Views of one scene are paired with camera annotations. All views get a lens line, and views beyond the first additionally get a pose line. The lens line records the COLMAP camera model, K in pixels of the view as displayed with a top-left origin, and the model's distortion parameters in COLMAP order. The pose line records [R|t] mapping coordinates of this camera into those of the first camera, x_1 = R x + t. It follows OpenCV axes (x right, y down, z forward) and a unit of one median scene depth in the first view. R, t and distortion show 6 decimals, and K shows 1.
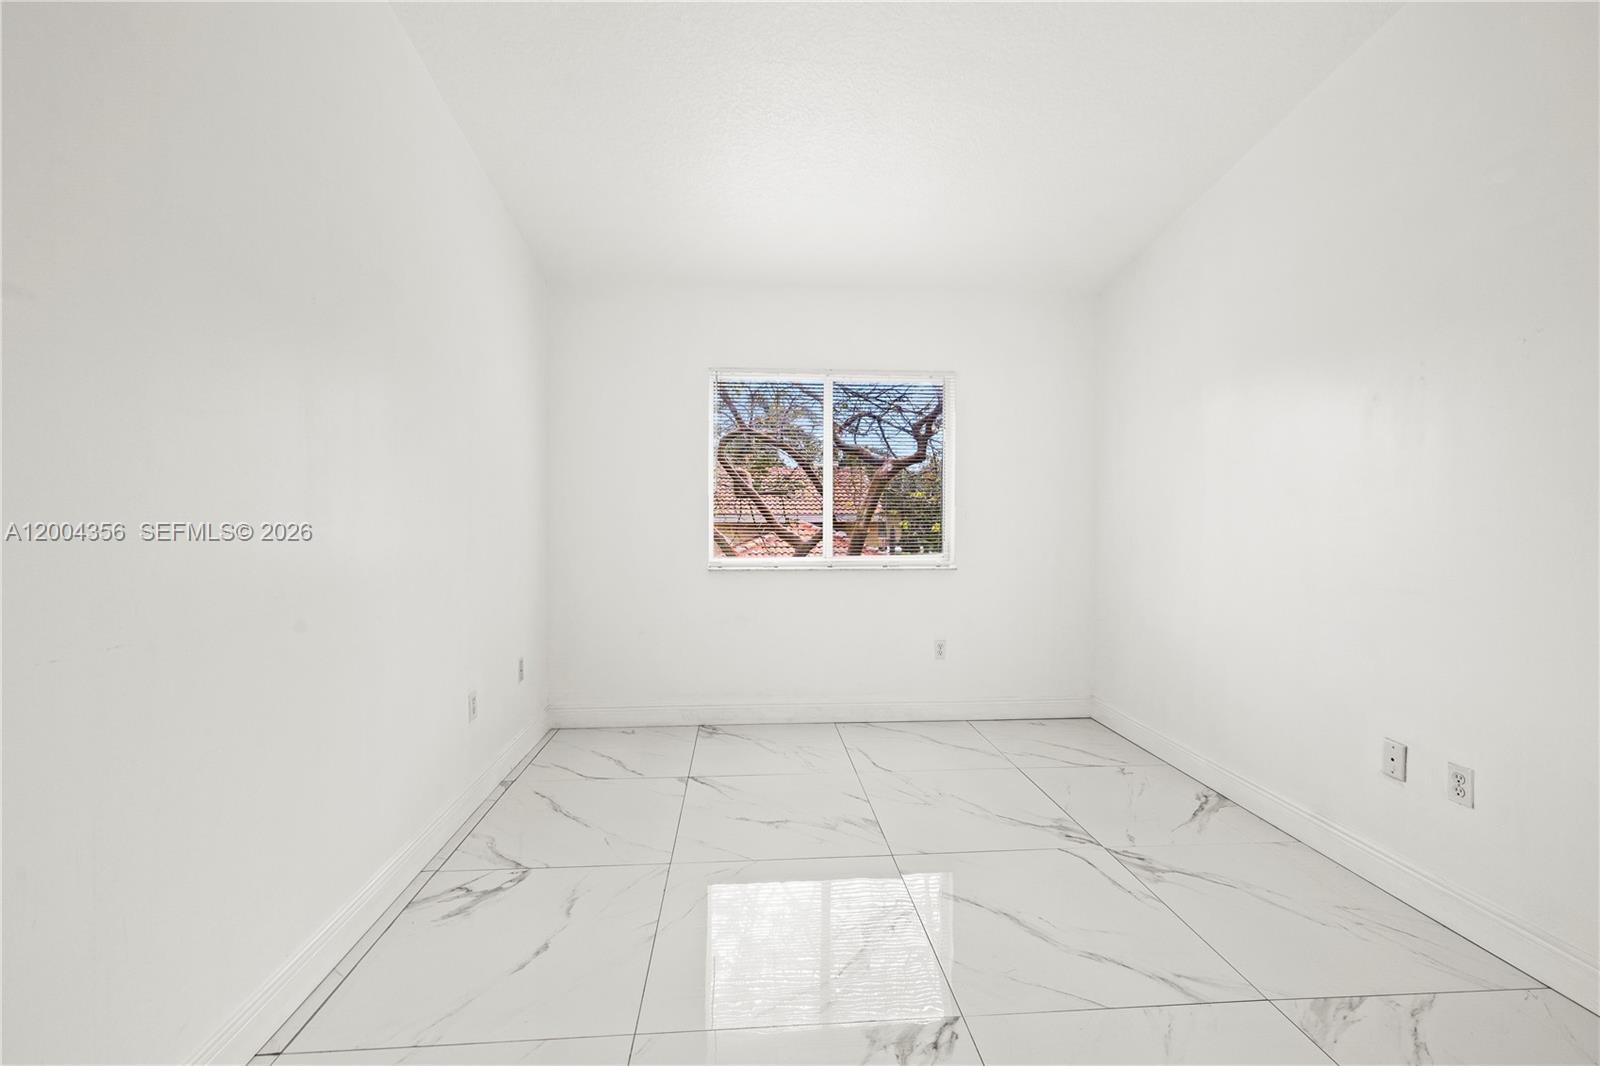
lens RADIAL K [[679.0, 0, 799.0], [0, 679.0, 532.8], [0, 0, 1]] dist [-0.002752, -0.000320]
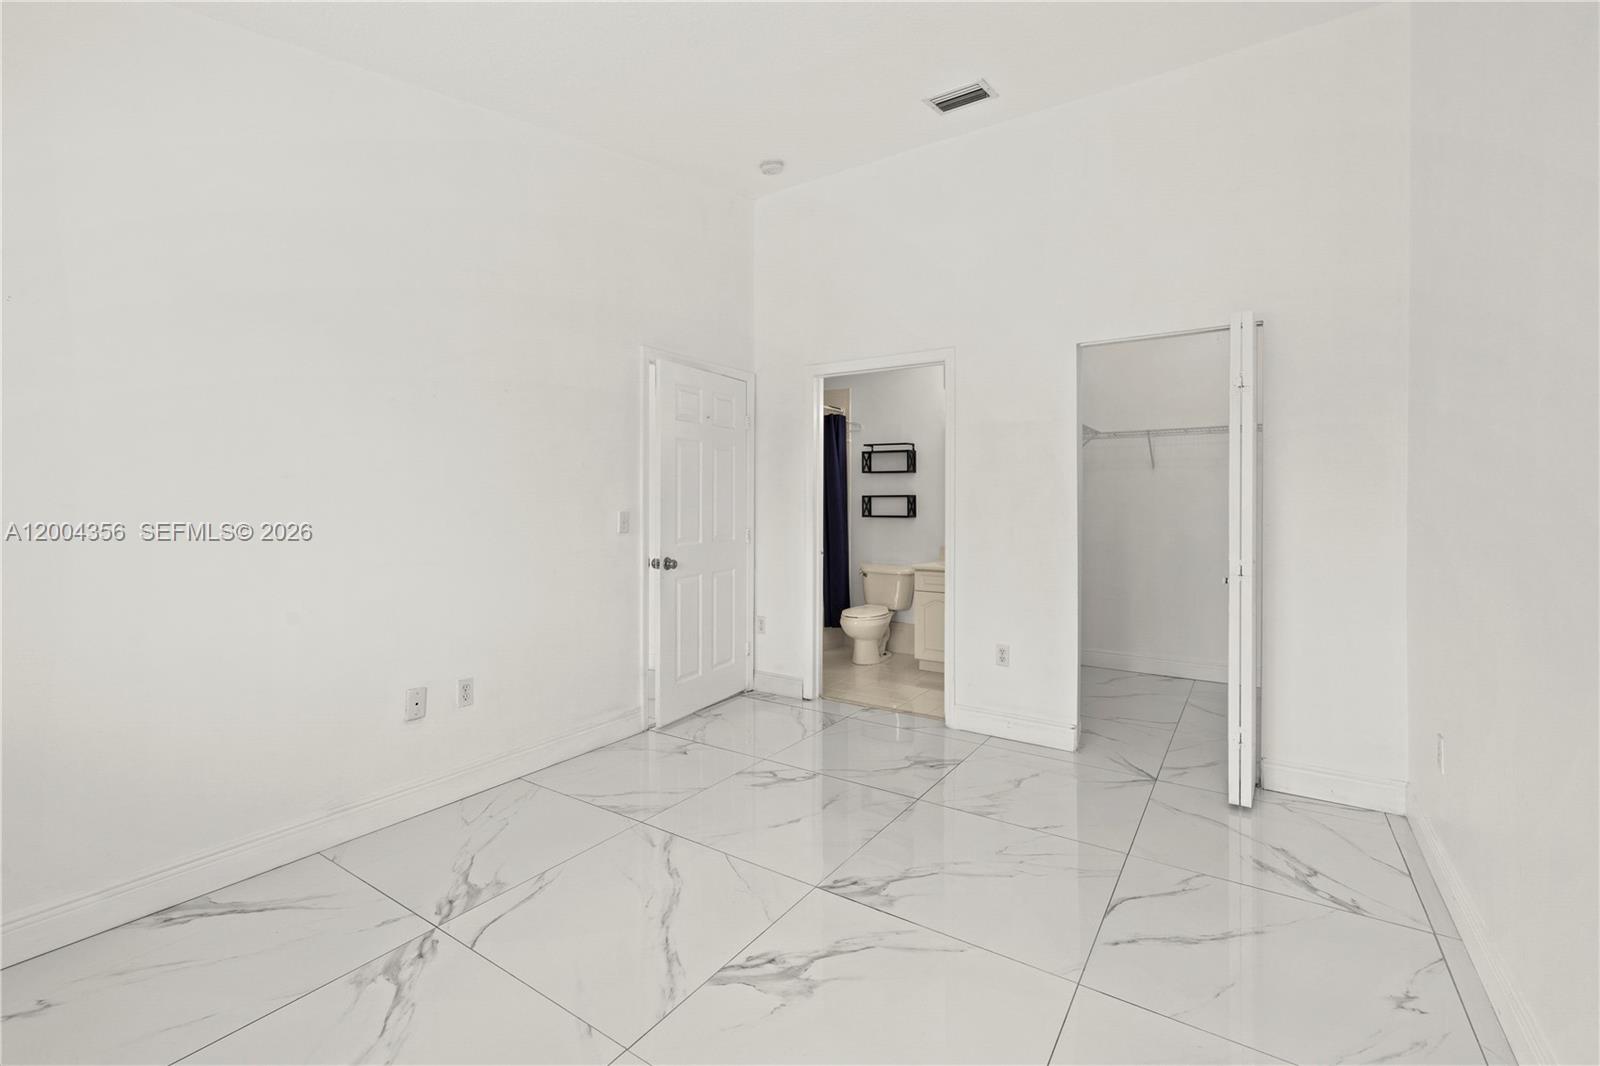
lens RADIAL K [[679.0, 0, 790.6], [0, 679.0, 522.8], [0, 0, 1]] dist [-0.002752, -0.000320]
pose [[-0.785323, -0.012943, 0.618951, -0.384935], [0.014132, 0.999146, 0.038824, -0.024167], [-0.618925, 0.039237, -0.784469, 1.511240]]
